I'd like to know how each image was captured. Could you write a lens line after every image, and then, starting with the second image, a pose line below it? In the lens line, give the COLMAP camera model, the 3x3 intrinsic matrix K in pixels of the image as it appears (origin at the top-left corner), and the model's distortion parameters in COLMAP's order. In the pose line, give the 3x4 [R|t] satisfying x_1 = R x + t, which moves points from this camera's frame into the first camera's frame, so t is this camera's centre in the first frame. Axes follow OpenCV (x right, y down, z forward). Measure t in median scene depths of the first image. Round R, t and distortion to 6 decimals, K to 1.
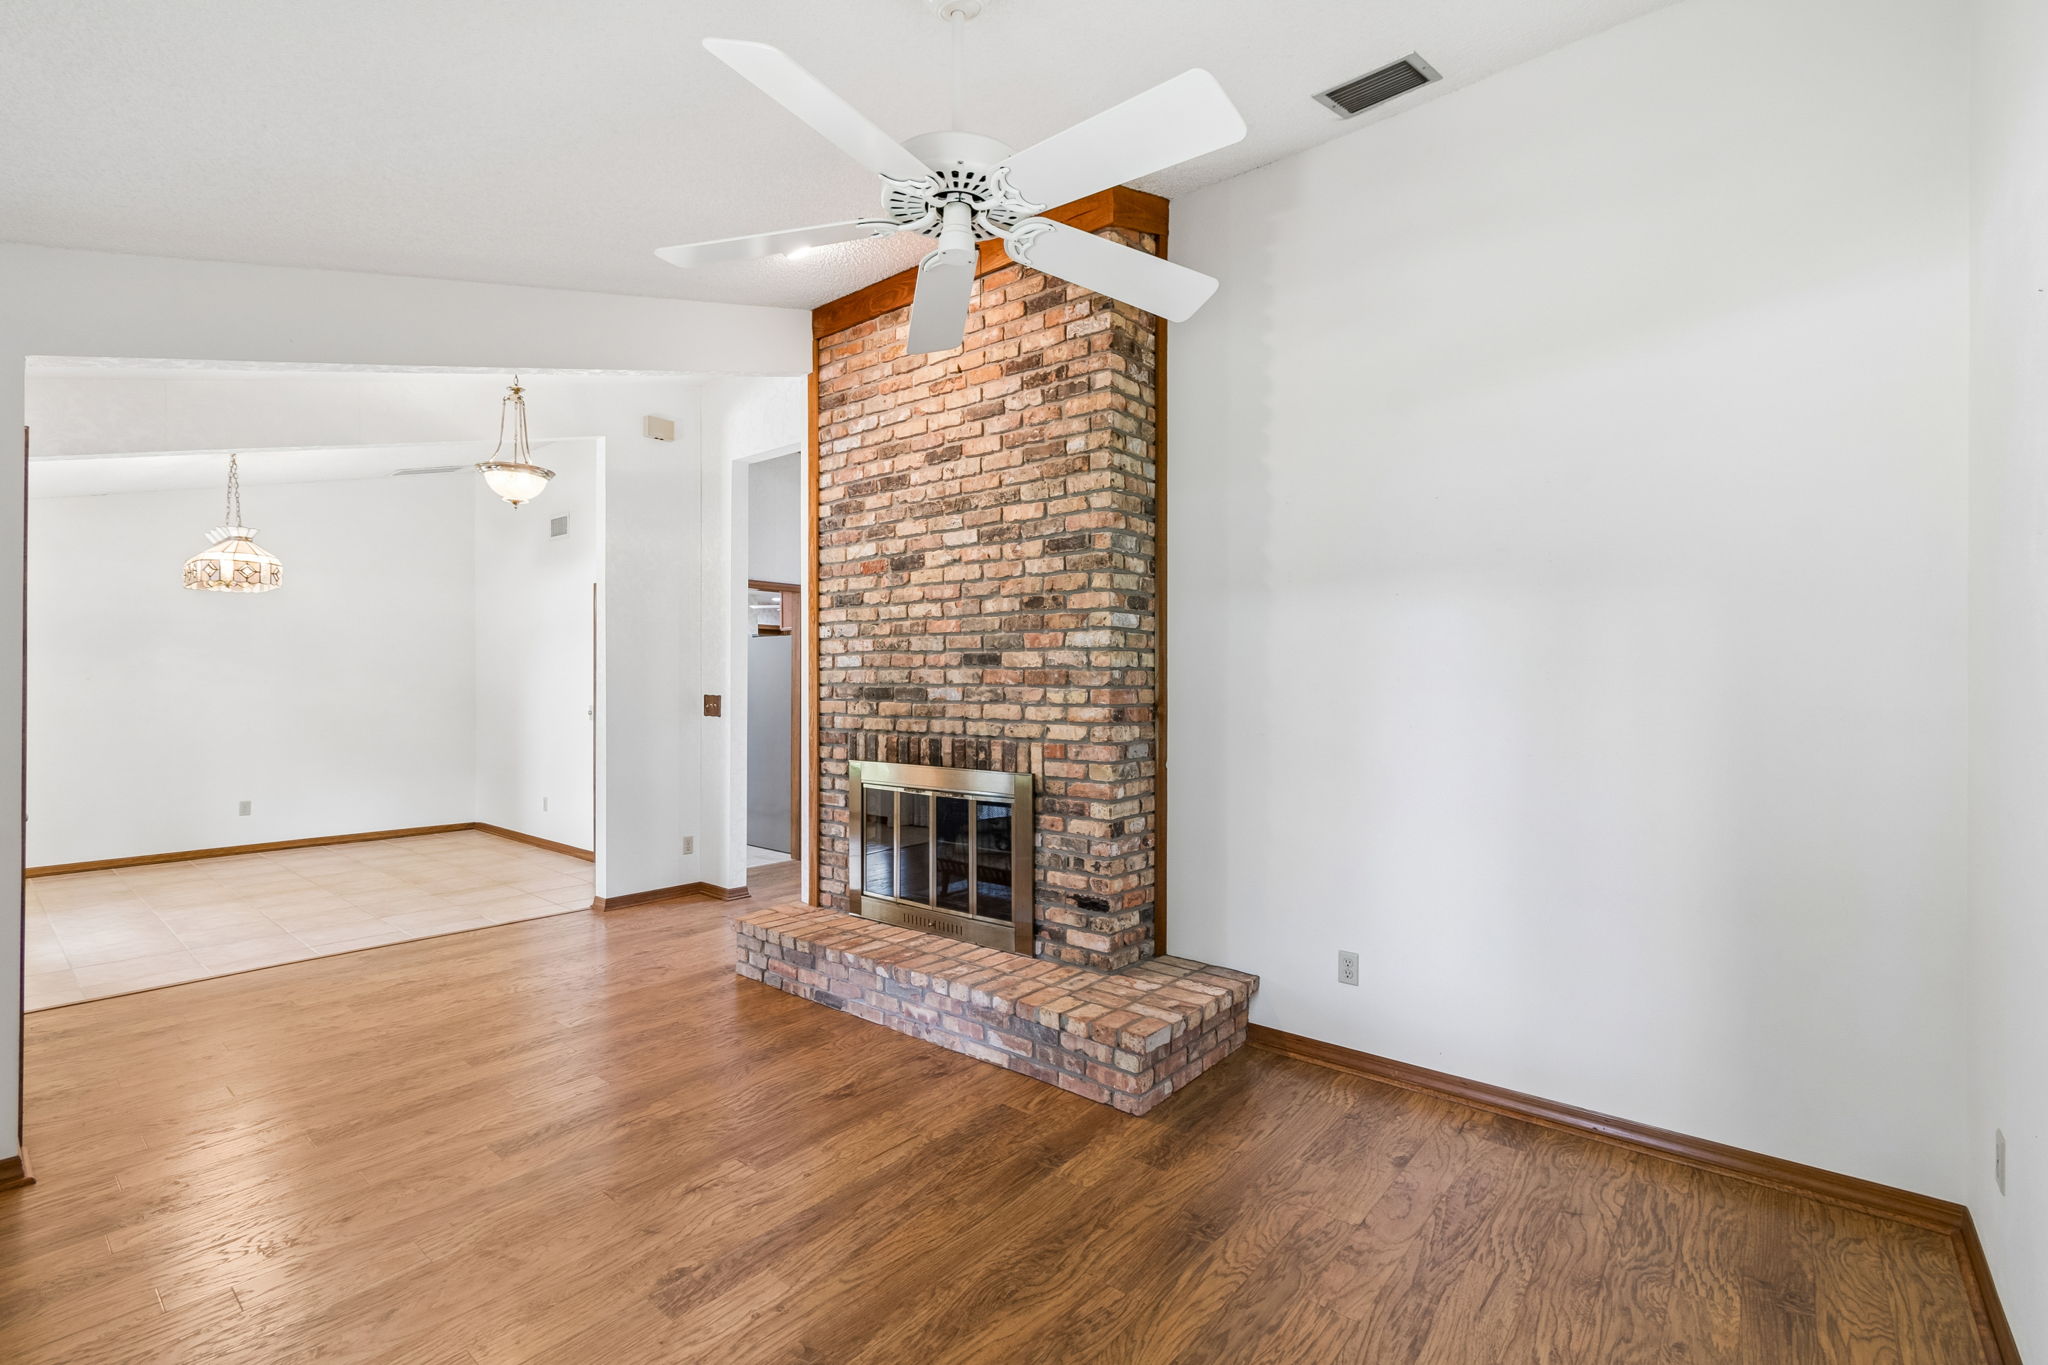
lens RADIAL K [[900.7, 0, 1024.0], [0, 900.7, 682.5], [0, 0, 1]] dist [-0.000670, -0.000030]
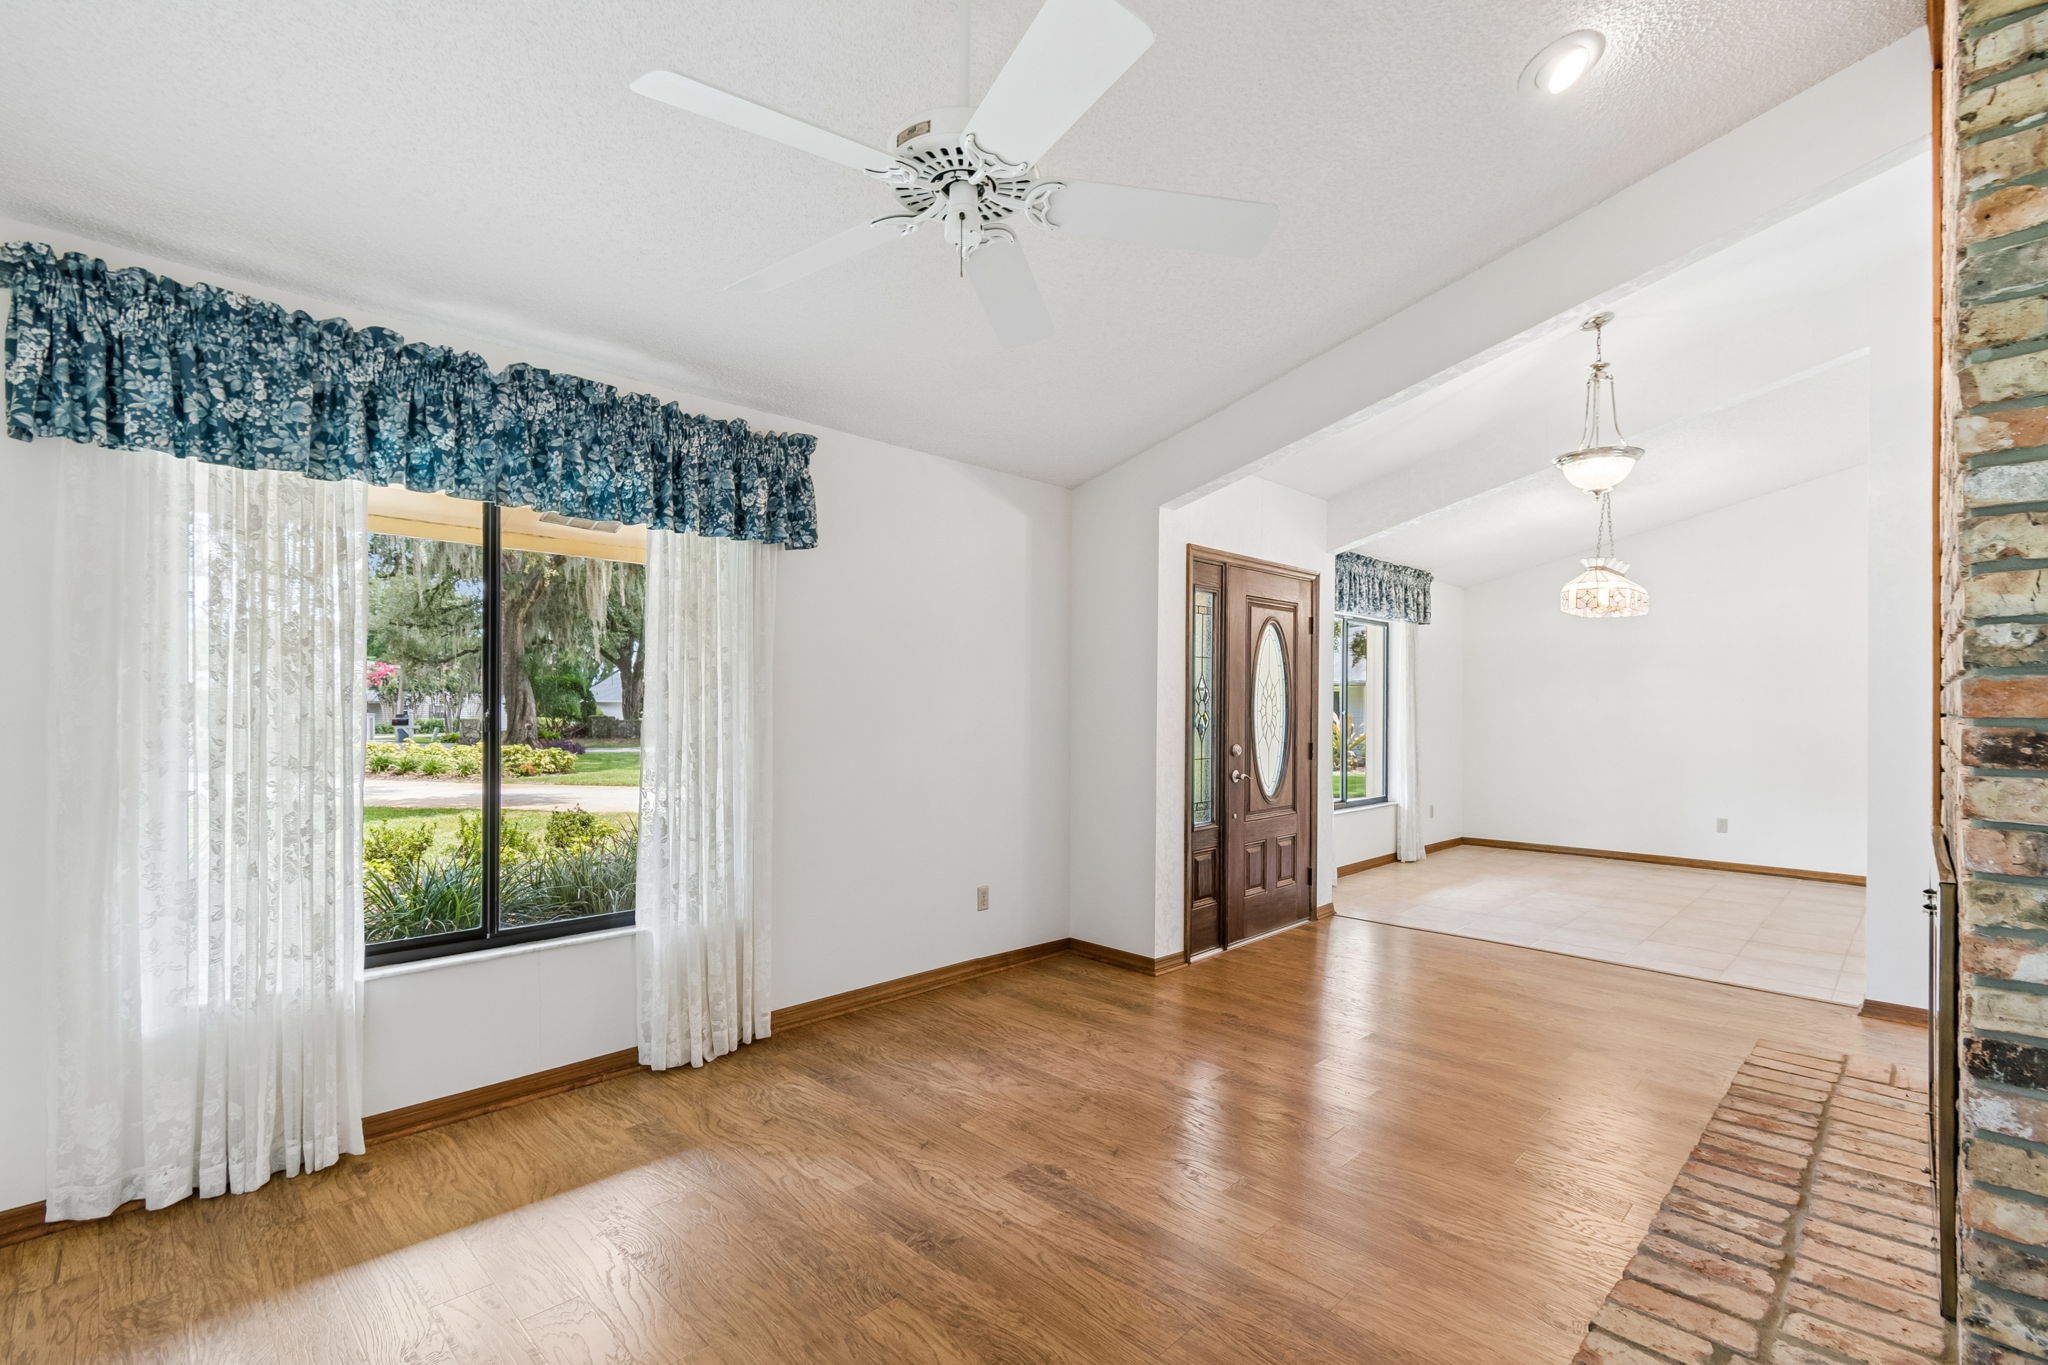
lens RADIAL K [[922.0, 0, 1011.4], [0, 922.0, 698.1], [0, 0, 1]] dist [-0.000914, -0.000134]
pose [[-0.096080, -0.009606, -0.995327, 0.502965], [-0.006176, 0.999940, -0.009054, 0.022132], [0.995354, 0.005278, -0.096134, 0.623826]]
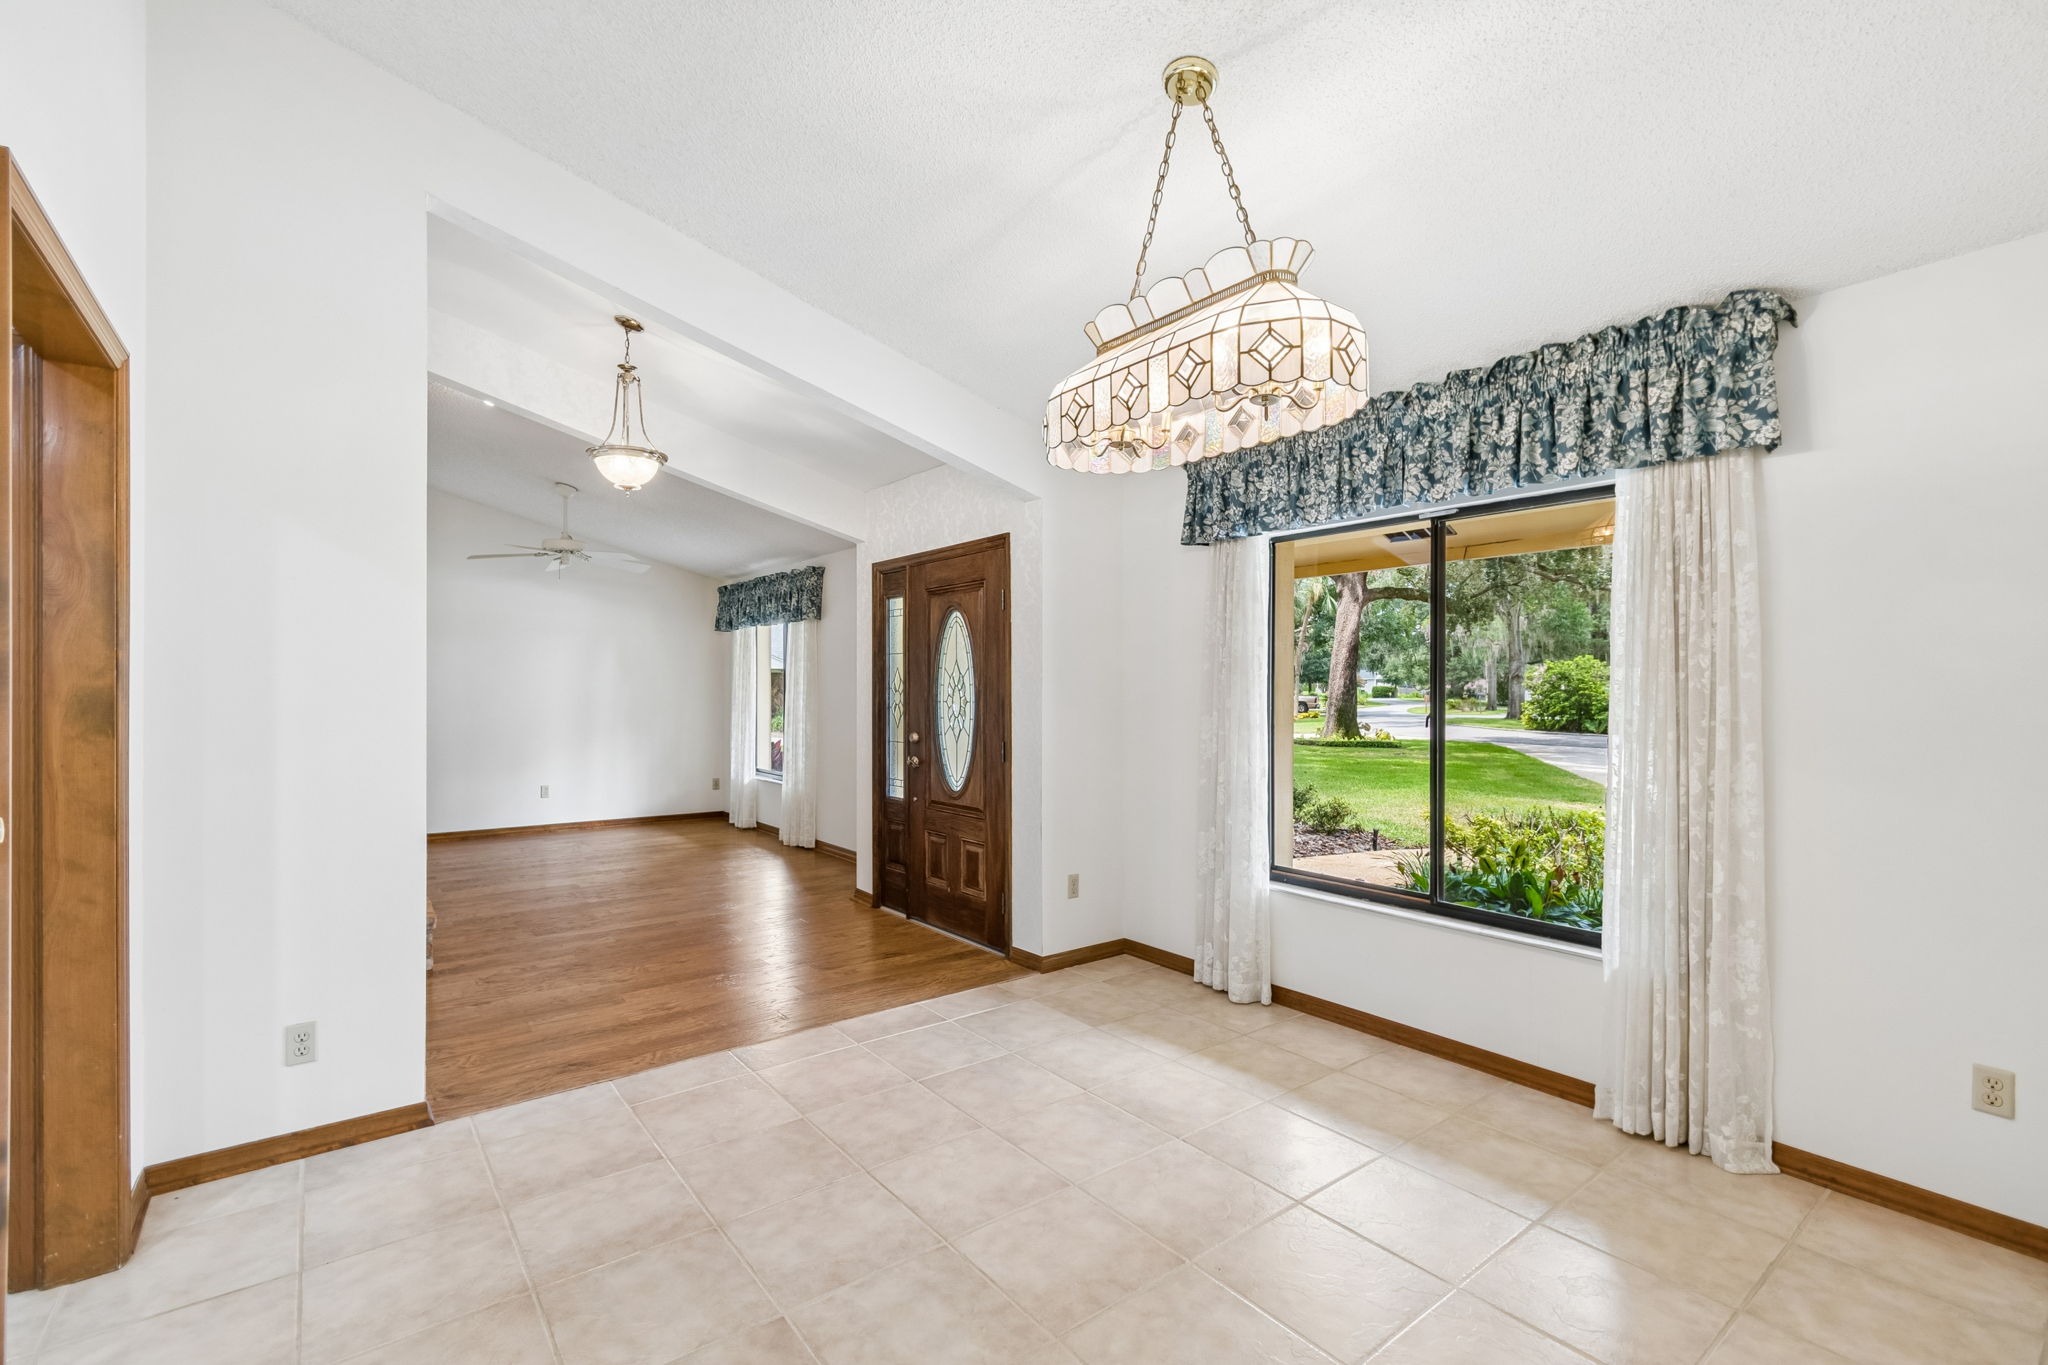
lens RADIAL K [[900.7, 0, 1024.0], [0, 900.7, 682.5], [0, 0, 1]] dist [-0.000670, -0.000030]
pose [[-0.975050, -0.007981, 0.221843, -1.372843], [-0.012560, 0.999736, -0.019237, 0.022476], [-0.221631, -0.021543, -0.974893, 2.183388]]
